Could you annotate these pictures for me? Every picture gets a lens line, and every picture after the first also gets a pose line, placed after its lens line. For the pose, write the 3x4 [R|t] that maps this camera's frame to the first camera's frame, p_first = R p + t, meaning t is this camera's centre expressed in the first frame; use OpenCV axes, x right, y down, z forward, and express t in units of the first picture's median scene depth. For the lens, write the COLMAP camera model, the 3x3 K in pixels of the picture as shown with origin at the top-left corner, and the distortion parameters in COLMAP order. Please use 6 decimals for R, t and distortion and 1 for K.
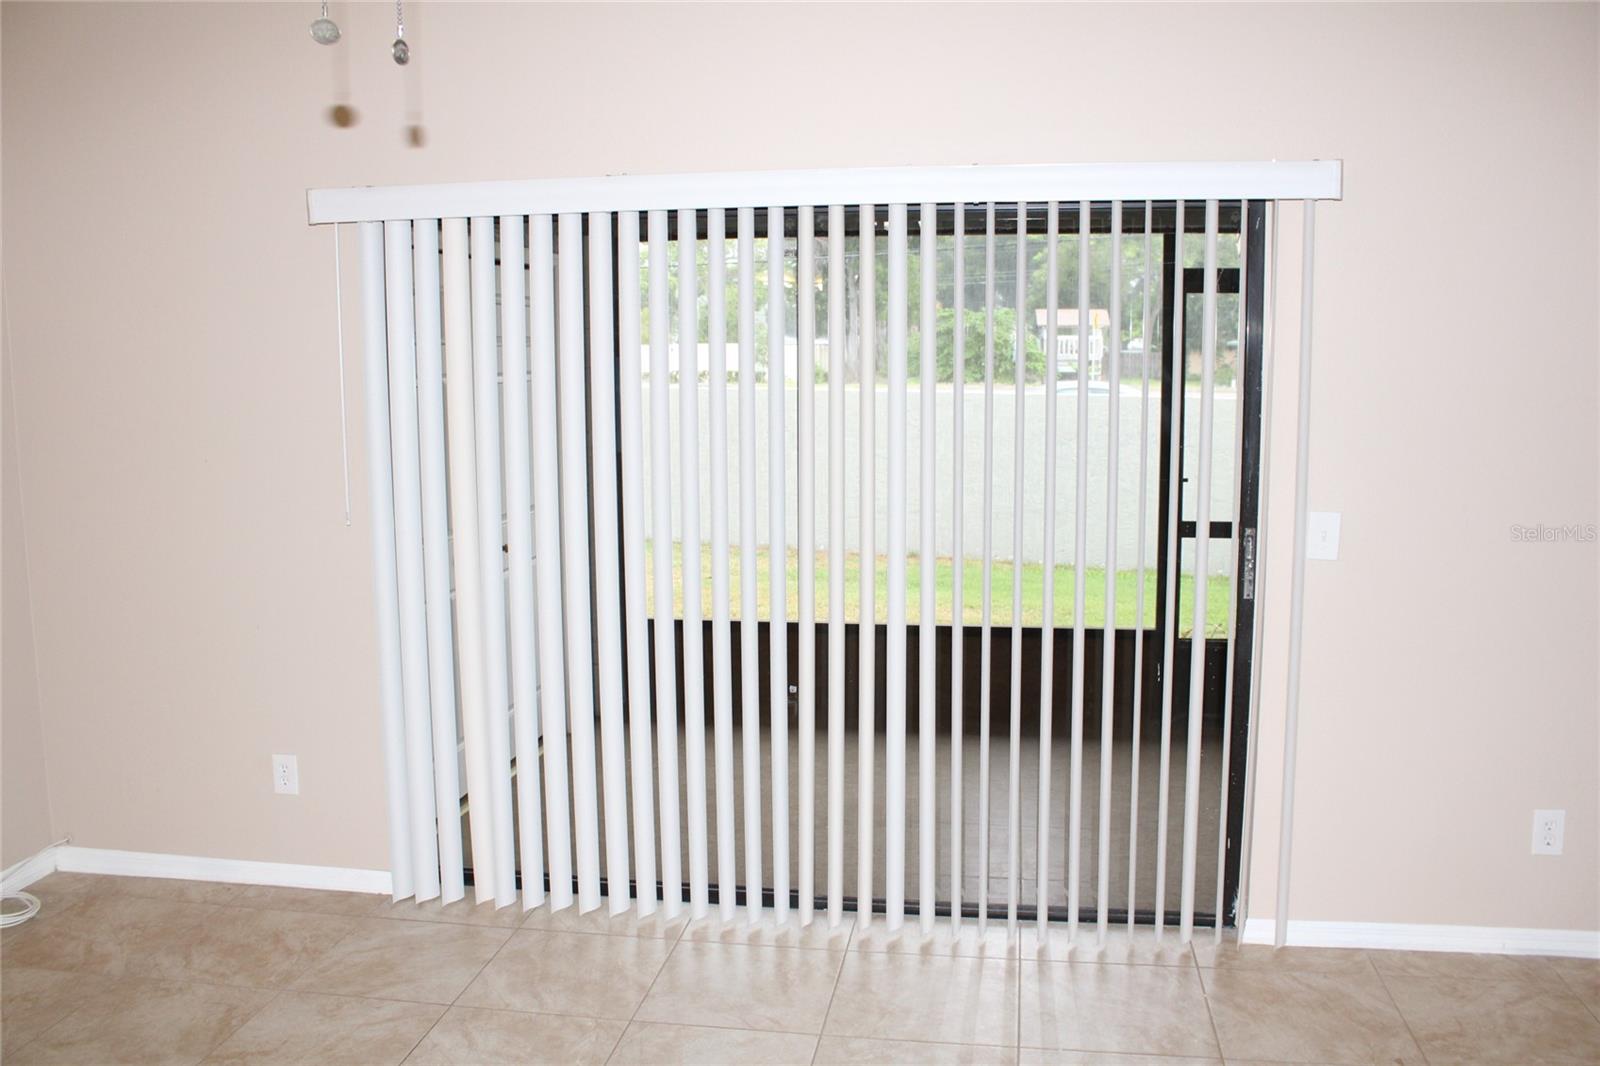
lens RADIAL K [[1345.8, 0, 805.3], [0, 1345.8, 518.7], [0, 0, 1]] dist [-0.157820, 0.137417]
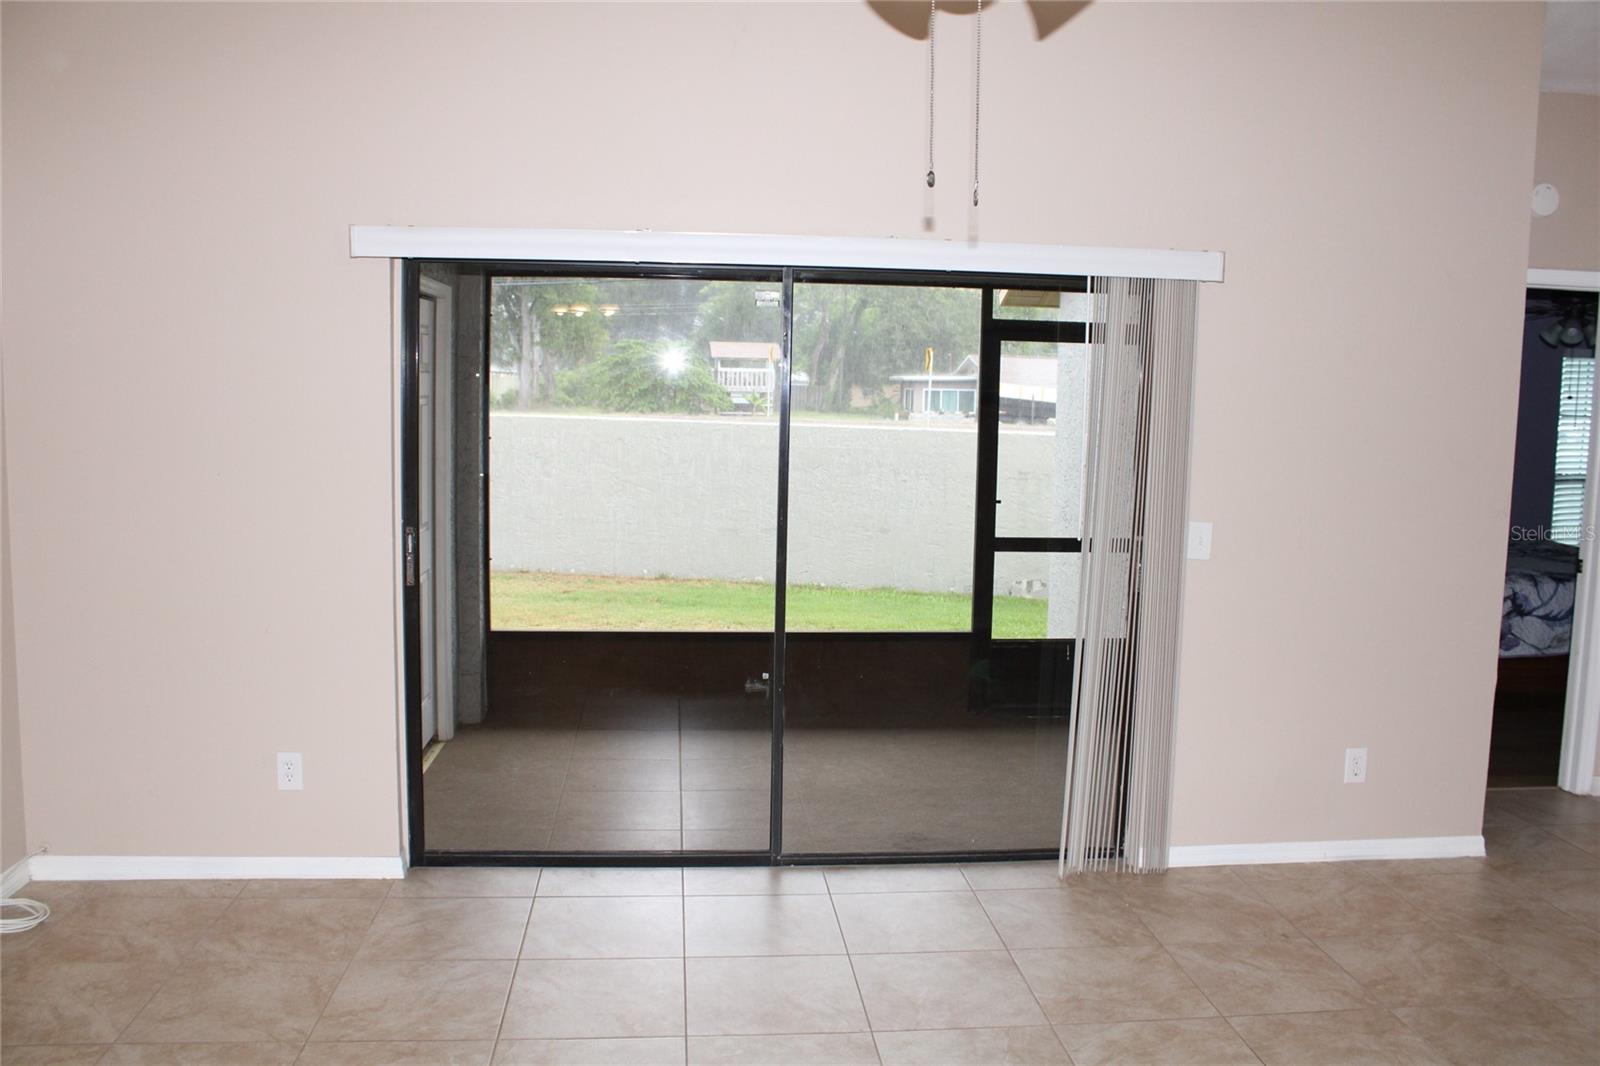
lens RADIAL K [[1345.8, 0, 805.3], [0, 1345.8, 518.7], [0, 0, 1]] dist [-0.157820, 0.137417]
pose [[0.967805, 0.002271, 0.251689, -0.297075], [0.003255, 0.999763, -0.021537, 0.017567], [-0.251678, 0.021663, 0.967568, -0.151954]]
